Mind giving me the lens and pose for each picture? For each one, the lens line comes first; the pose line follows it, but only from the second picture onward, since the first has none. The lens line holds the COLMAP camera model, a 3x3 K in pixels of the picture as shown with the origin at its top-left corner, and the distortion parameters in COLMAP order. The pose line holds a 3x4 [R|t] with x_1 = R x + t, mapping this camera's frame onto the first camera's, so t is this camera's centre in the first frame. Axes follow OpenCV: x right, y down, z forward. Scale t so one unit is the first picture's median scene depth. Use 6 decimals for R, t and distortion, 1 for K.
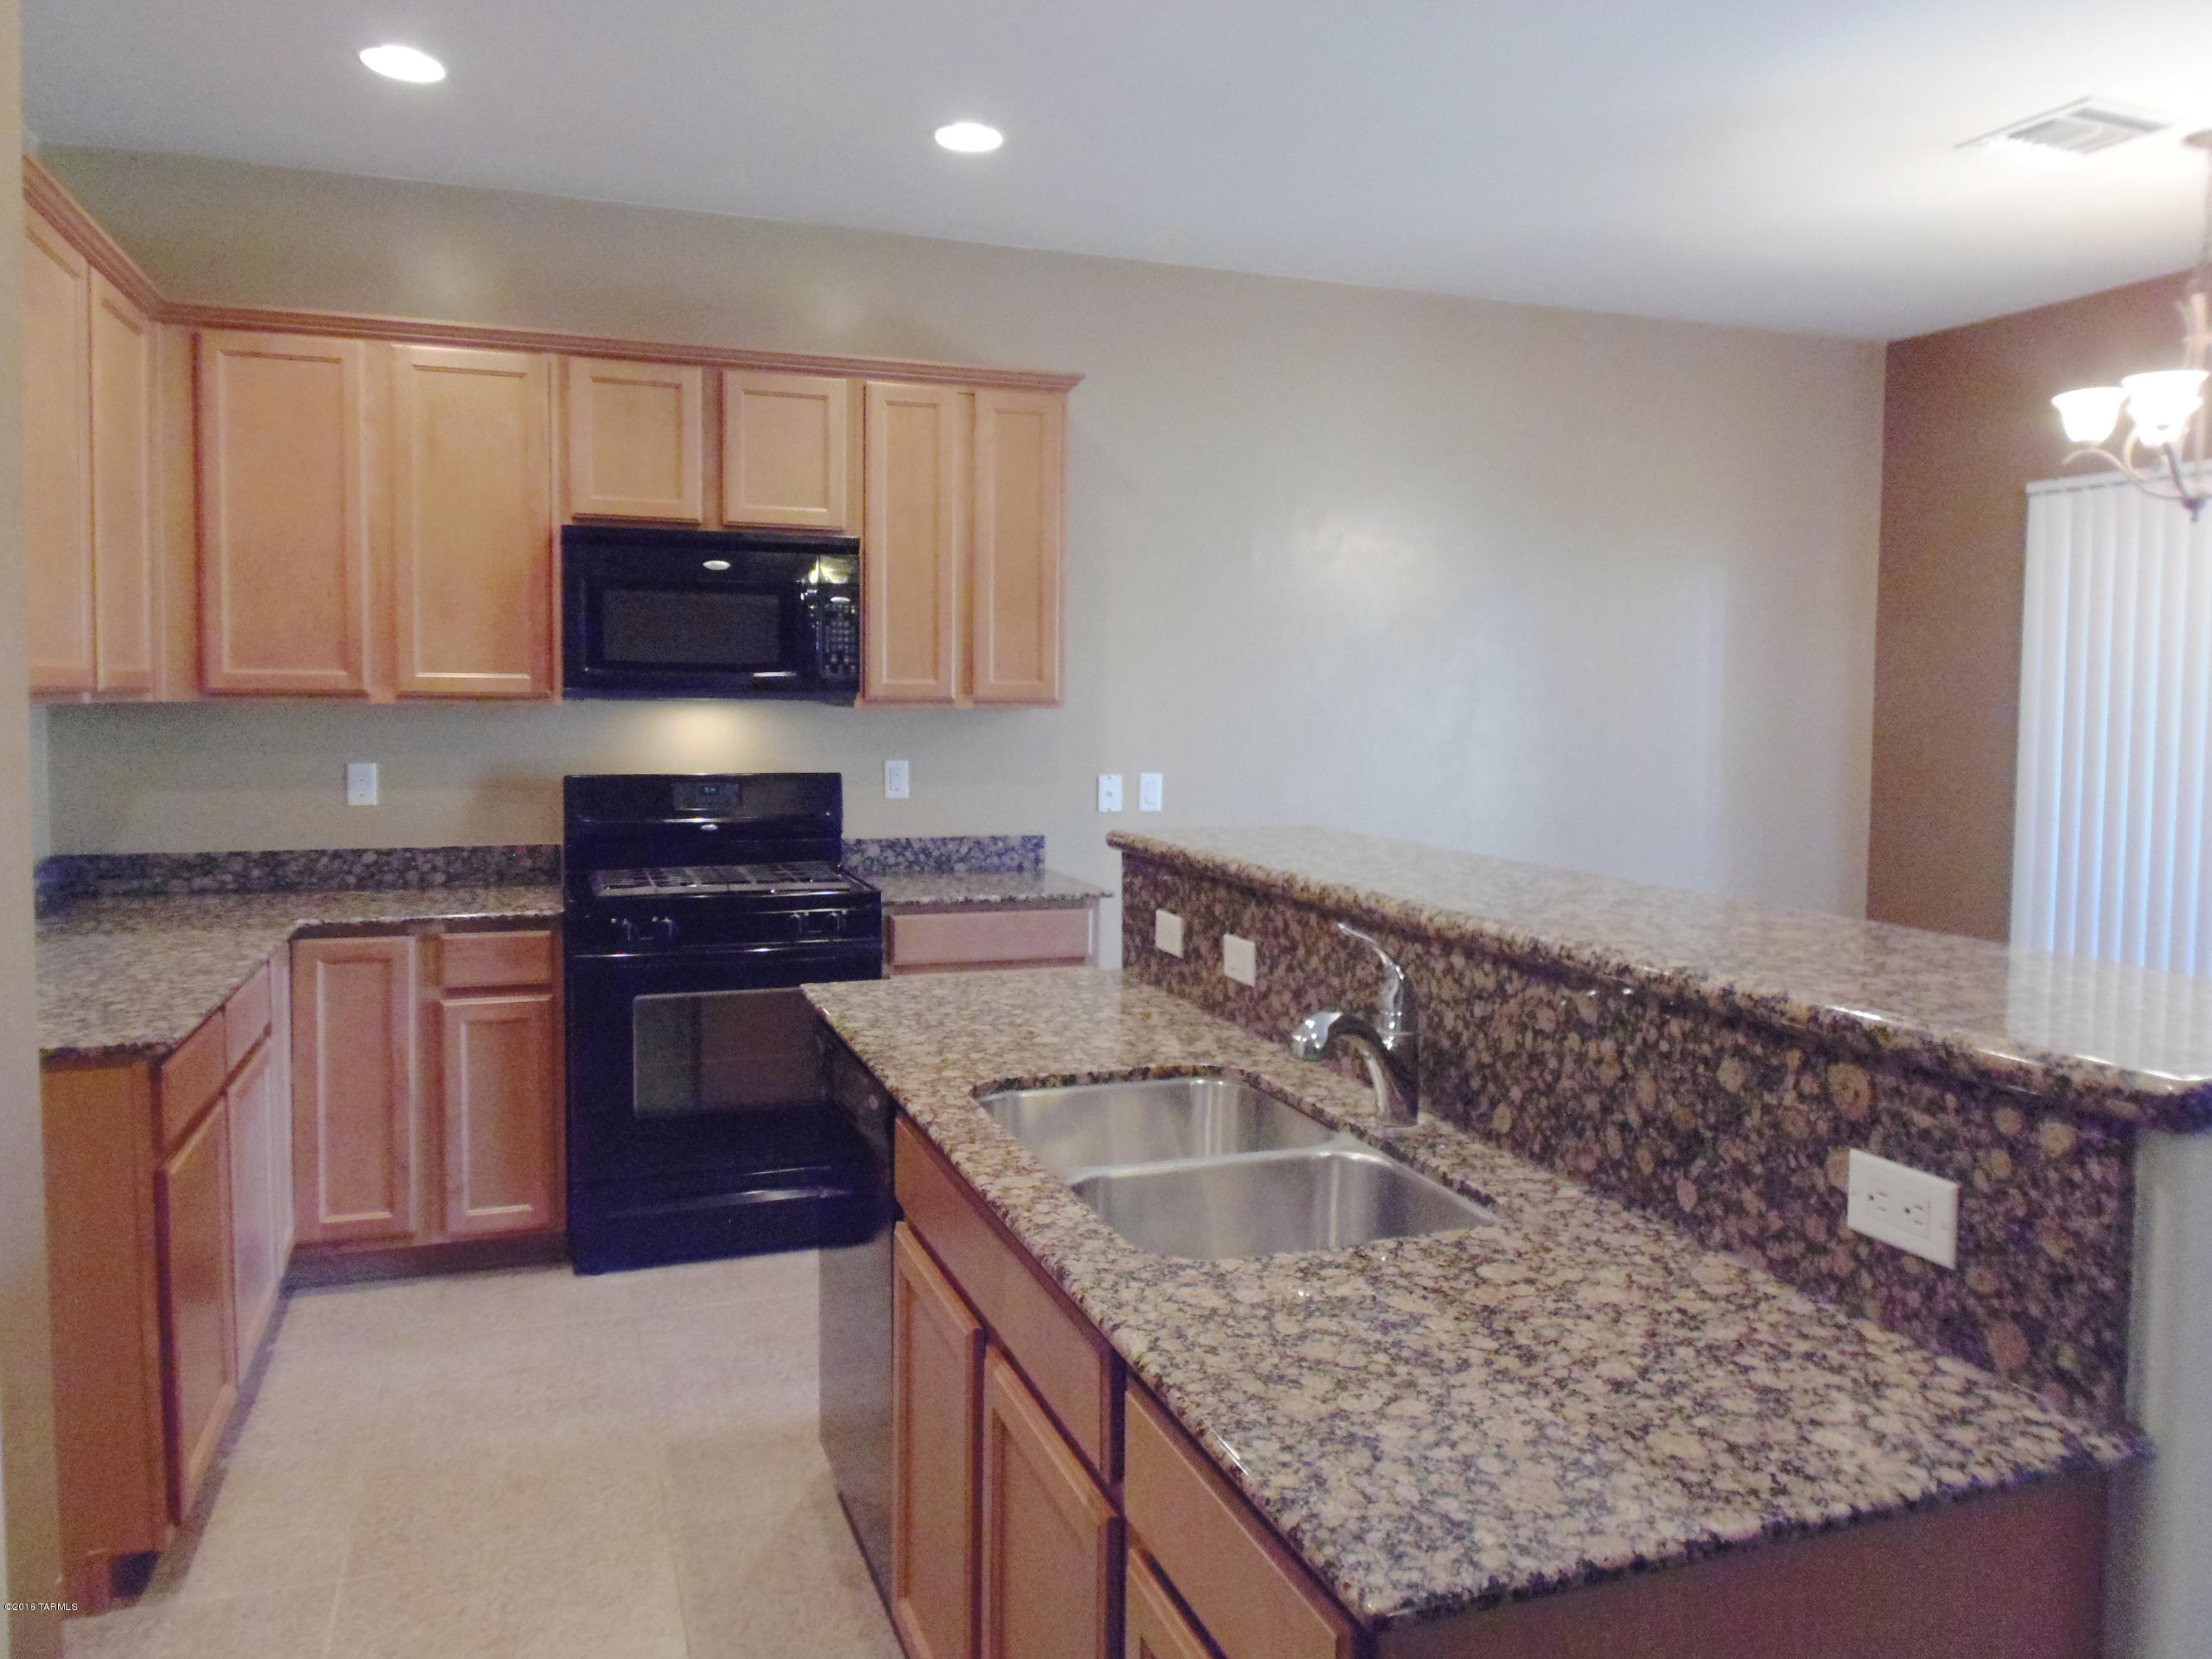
lens RADIAL K [[1635.1, 0, 1140.7], [0, 1635.1, 799.7], [0, 0, 1]] dist [0.002829, 0.001144]
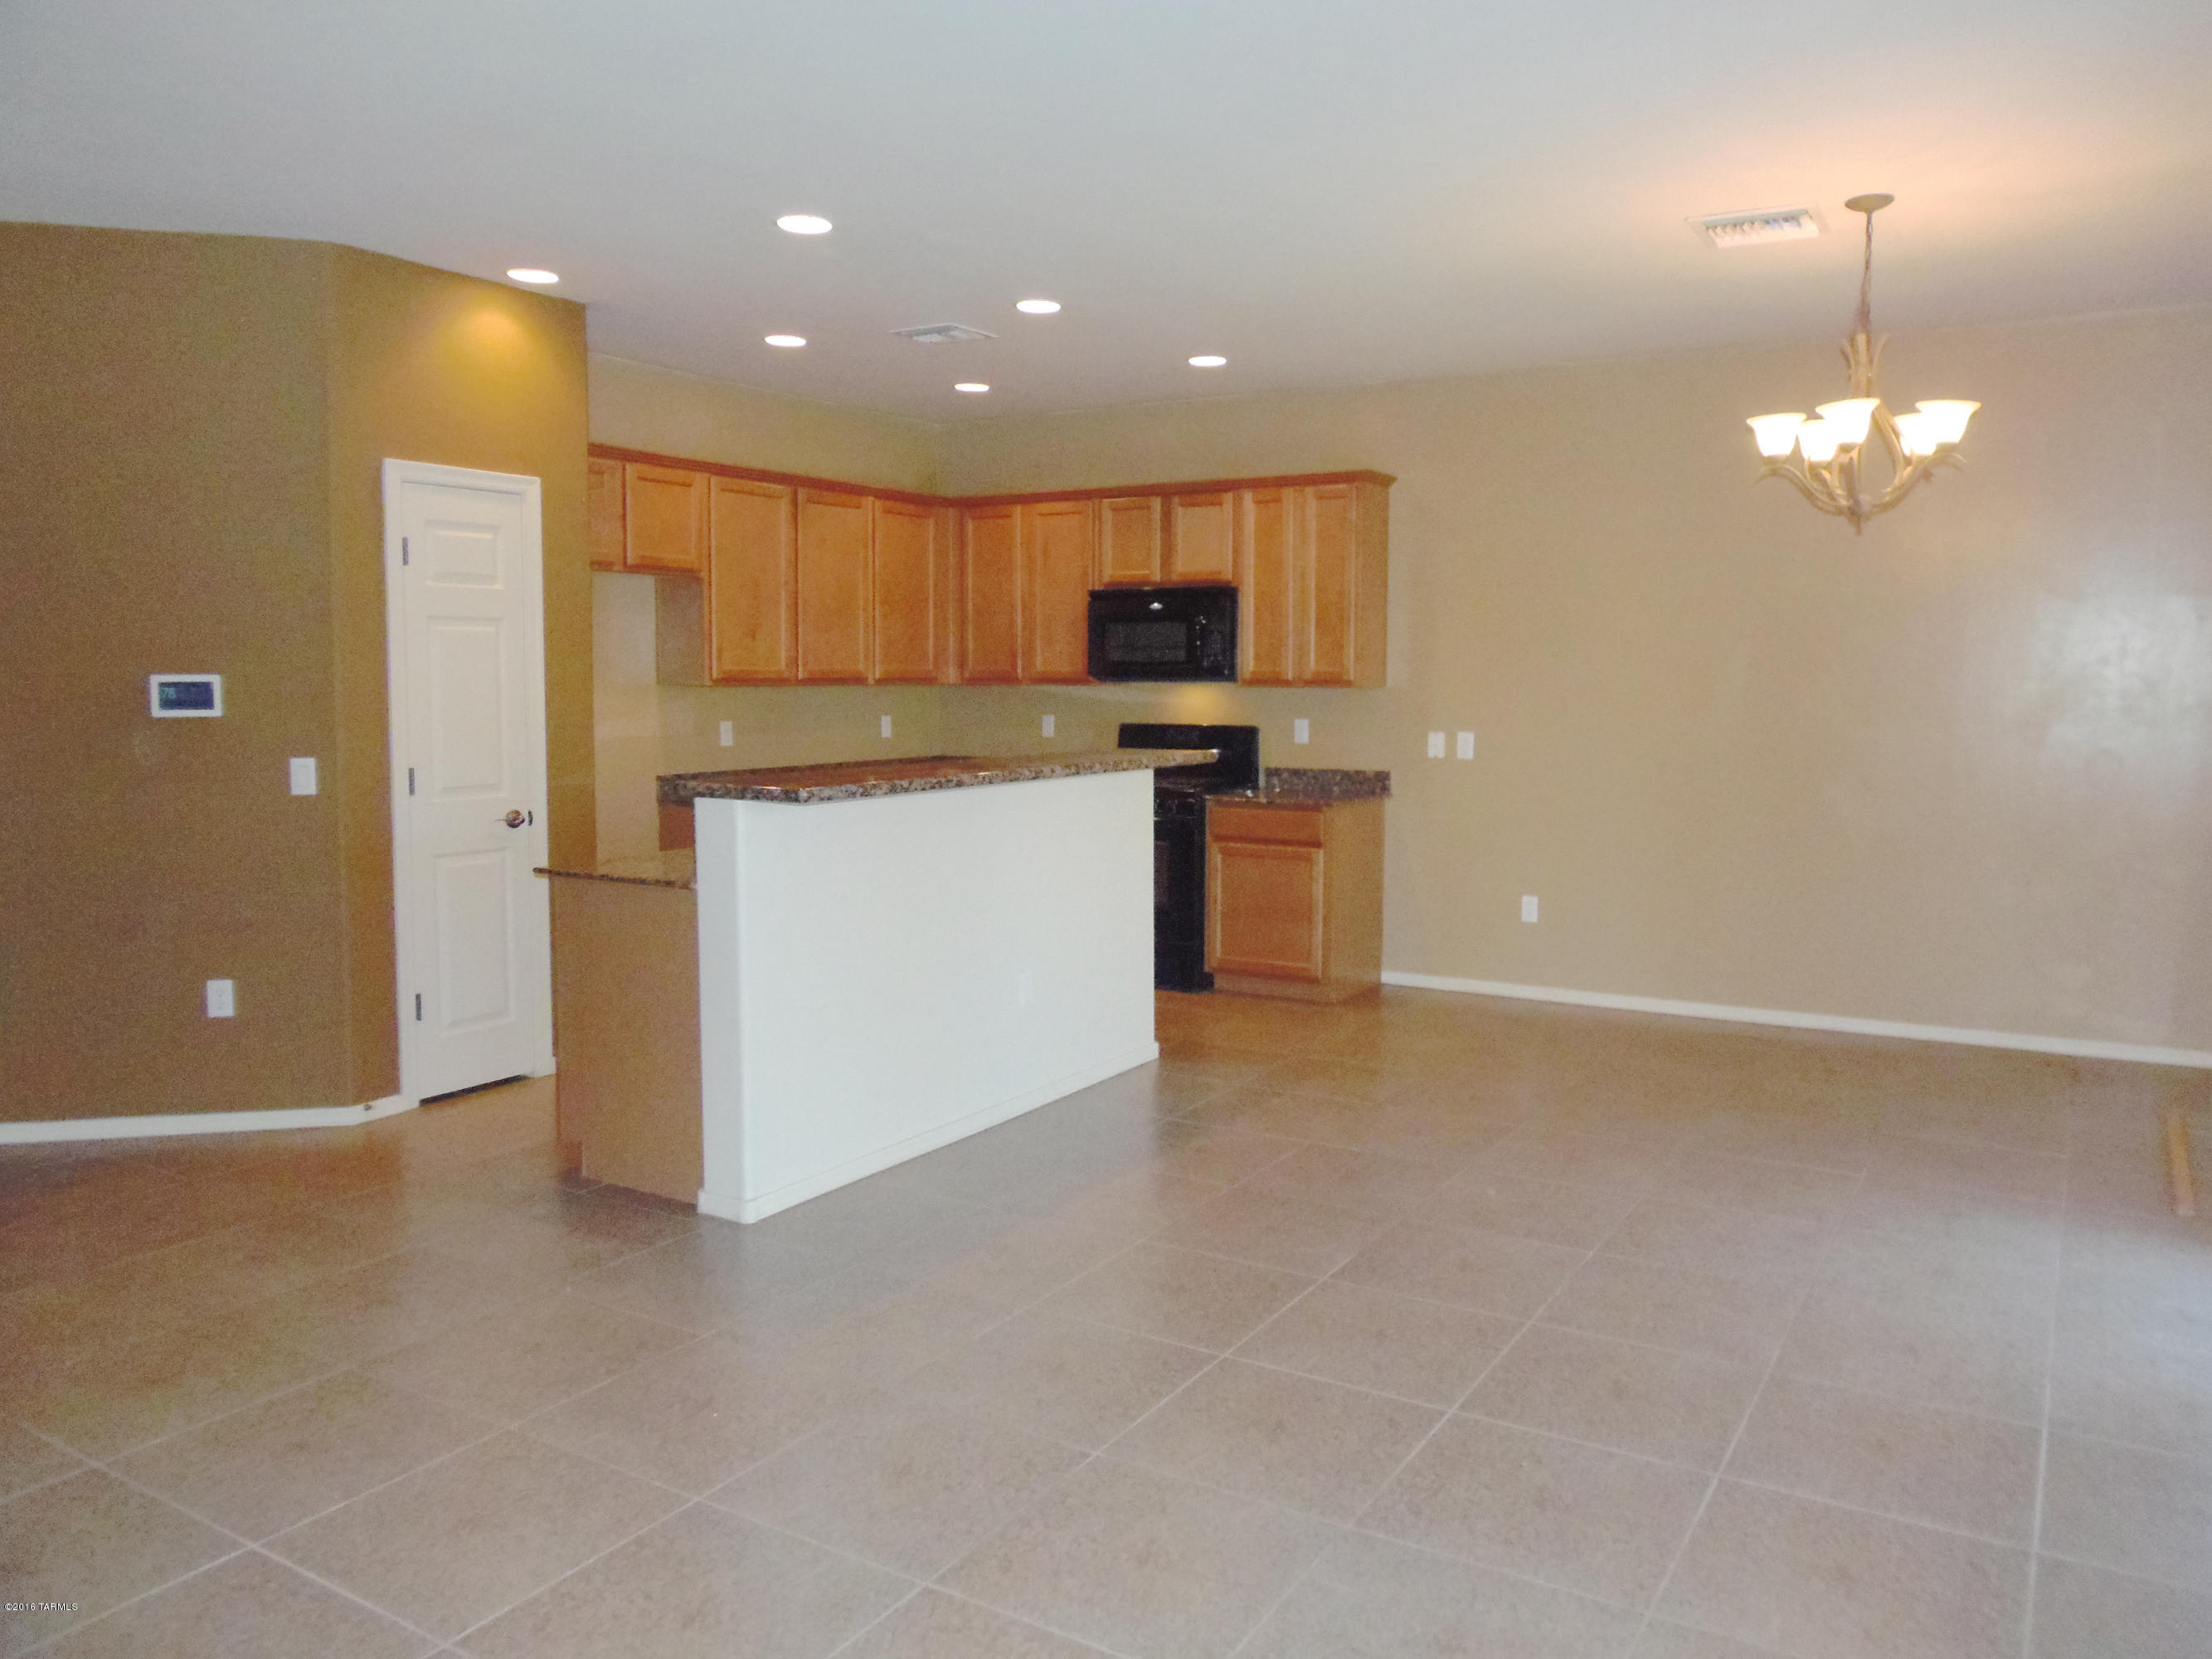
lens RADIAL K [[1635.1, 0, 1140.7], [0, 1635.1, 799.7], [0, 0, 1]] dist [0.002829, 0.001144]
pose [[0.621325, 0.051236, -0.781876, 1.117439], [-0.046141, 0.998521, 0.028767, 0.016943], [0.782193, 0.018203, 0.622770, -0.124691]]
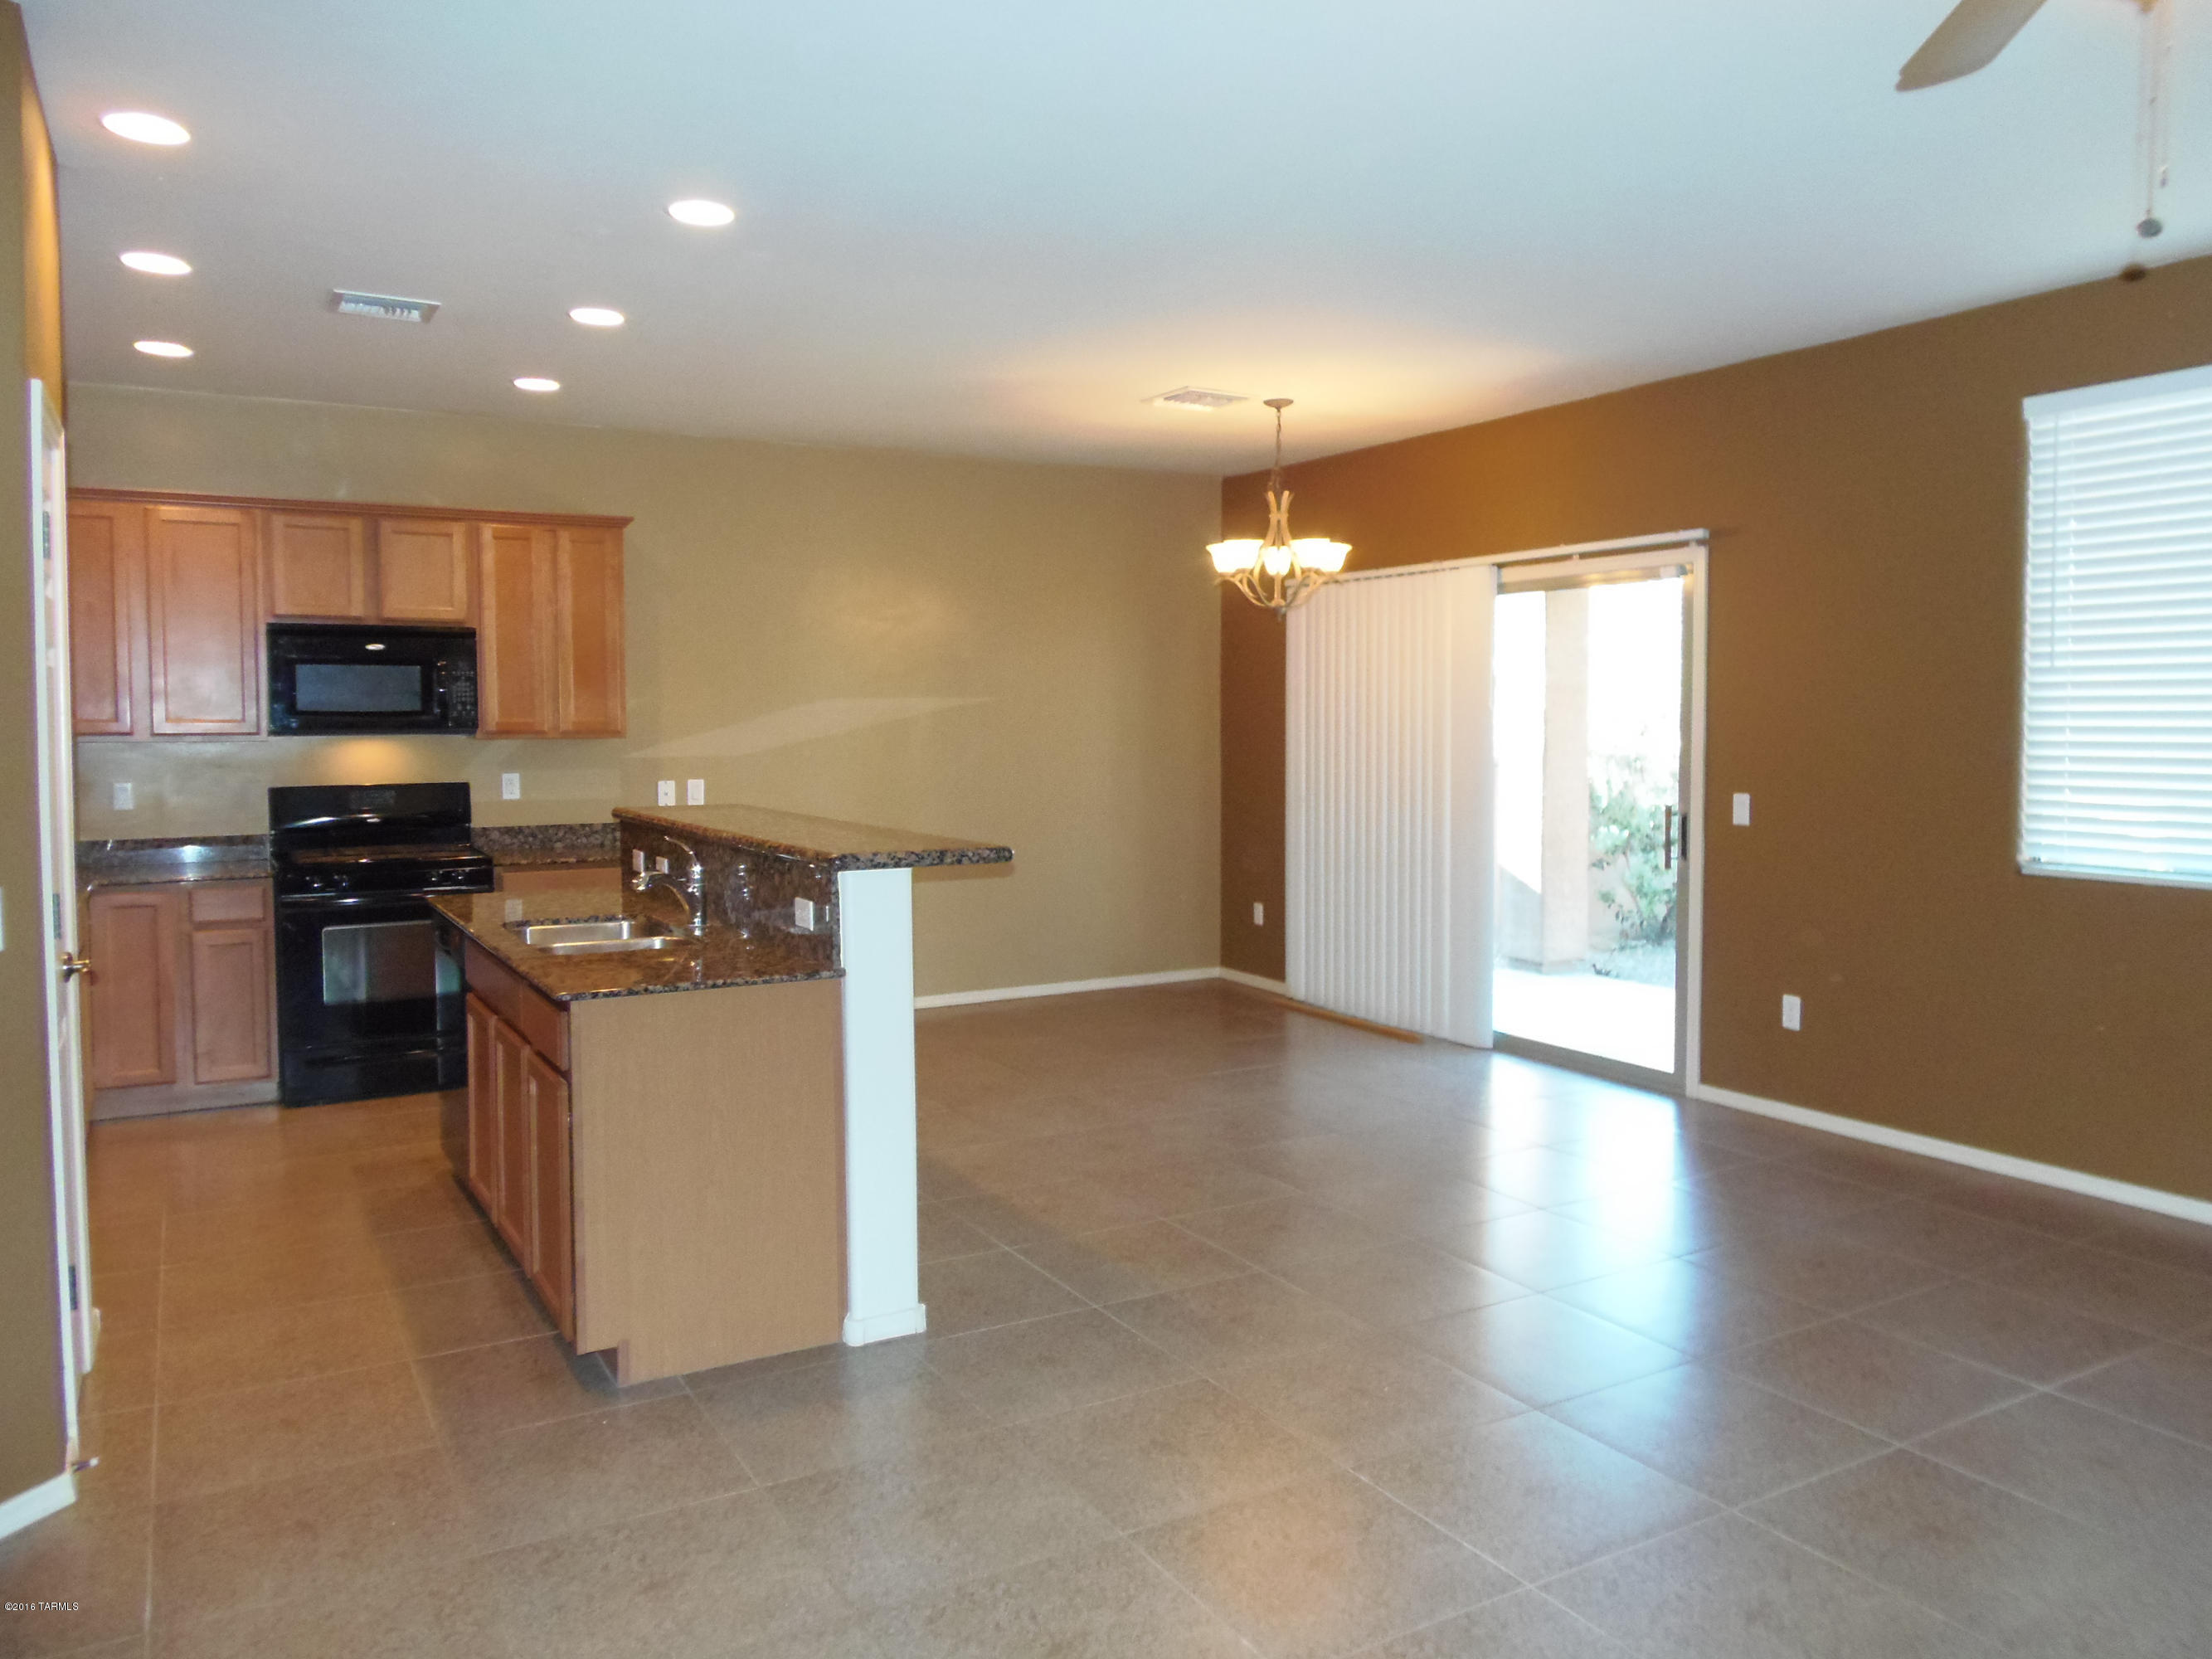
lens RADIAL K [[1635.1, 0, 1140.7], [0, 1635.1, 799.7], [0, 0, 1]] dist [0.002829, 0.001144]
pose [[0.985314, -0.022727, 0.169233, 0.177917], [0.024310, 0.999678, -0.007288, 0.026826], [-0.169013, 0.011295, 0.985549, -0.607742]]
